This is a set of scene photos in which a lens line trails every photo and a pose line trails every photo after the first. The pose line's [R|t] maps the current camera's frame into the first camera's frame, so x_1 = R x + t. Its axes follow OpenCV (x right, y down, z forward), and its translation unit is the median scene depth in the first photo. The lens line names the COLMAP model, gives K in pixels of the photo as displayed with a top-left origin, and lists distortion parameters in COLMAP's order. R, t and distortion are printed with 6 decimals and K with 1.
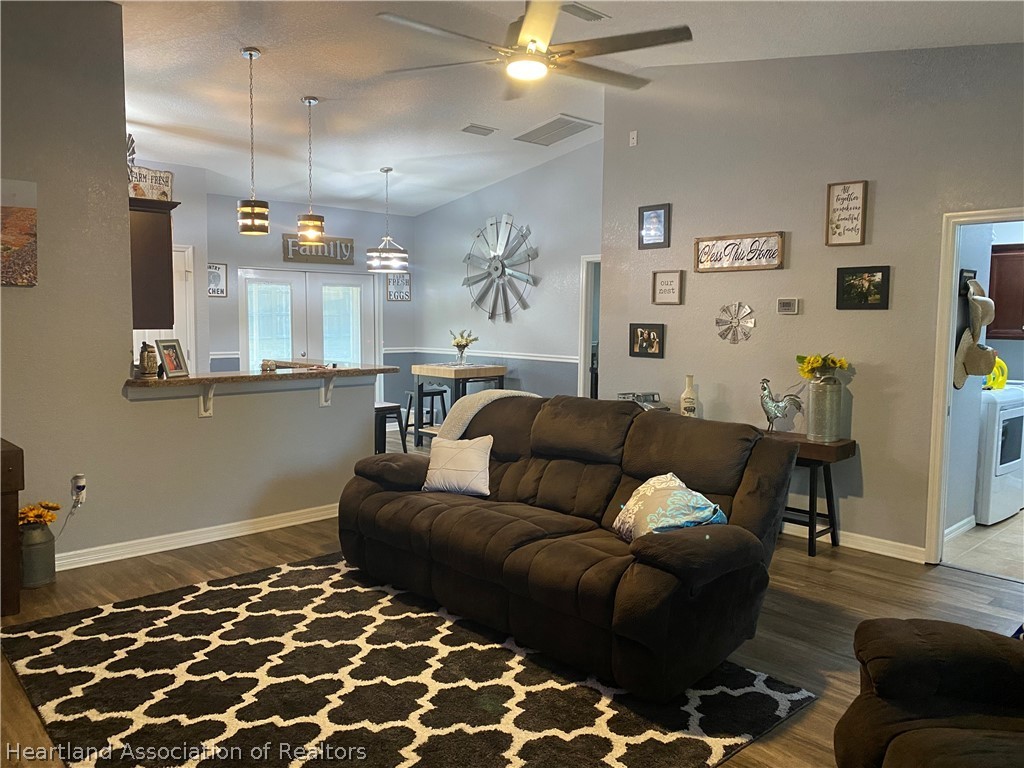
lens RADIAL K [[781.0, 0, 512.0], [0, 781.0, 384.0], [0, 0, 1]] dist [0.046107, -0.047701]
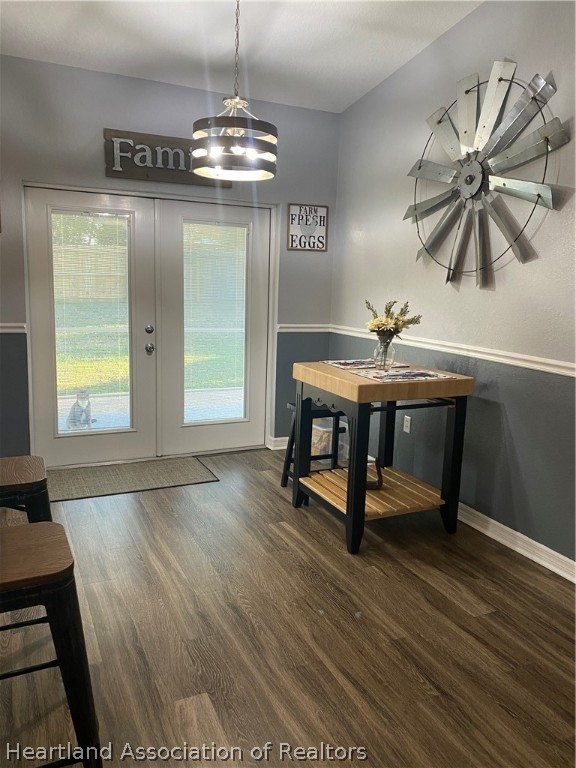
lens RADIAL K [[585.8, 0, 288.0], [0, 585.8, 379.4], [0, 0, 1]] dist [0.046107, -0.047701]
pose [[0.950132, 0.075804, -0.302496, -0.006885], [-0.053130, 0.995173, 0.082506, -0.045280], [0.307290, -0.062320, 0.949573, 0.600568]]
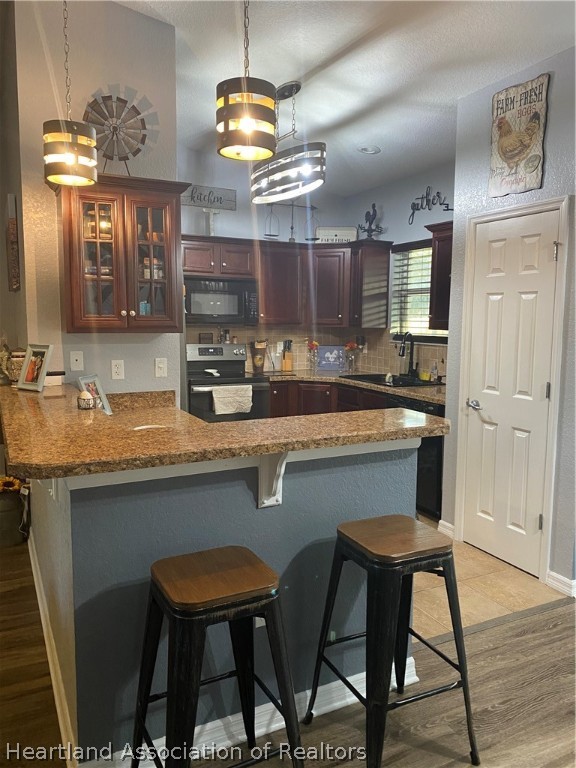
lens RADIAL K [[585.8, 0, 288.0], [0, 585.8, 379.4], [0, 0, 1]] dist [0.046107, -0.047701]
pose [[-0.273673, 0.093862, -0.957232, 0.046046], [-0.093261, 0.987948, 0.123537, -0.068356], [0.957291, 0.123081, -0.261621, 0.785613]]
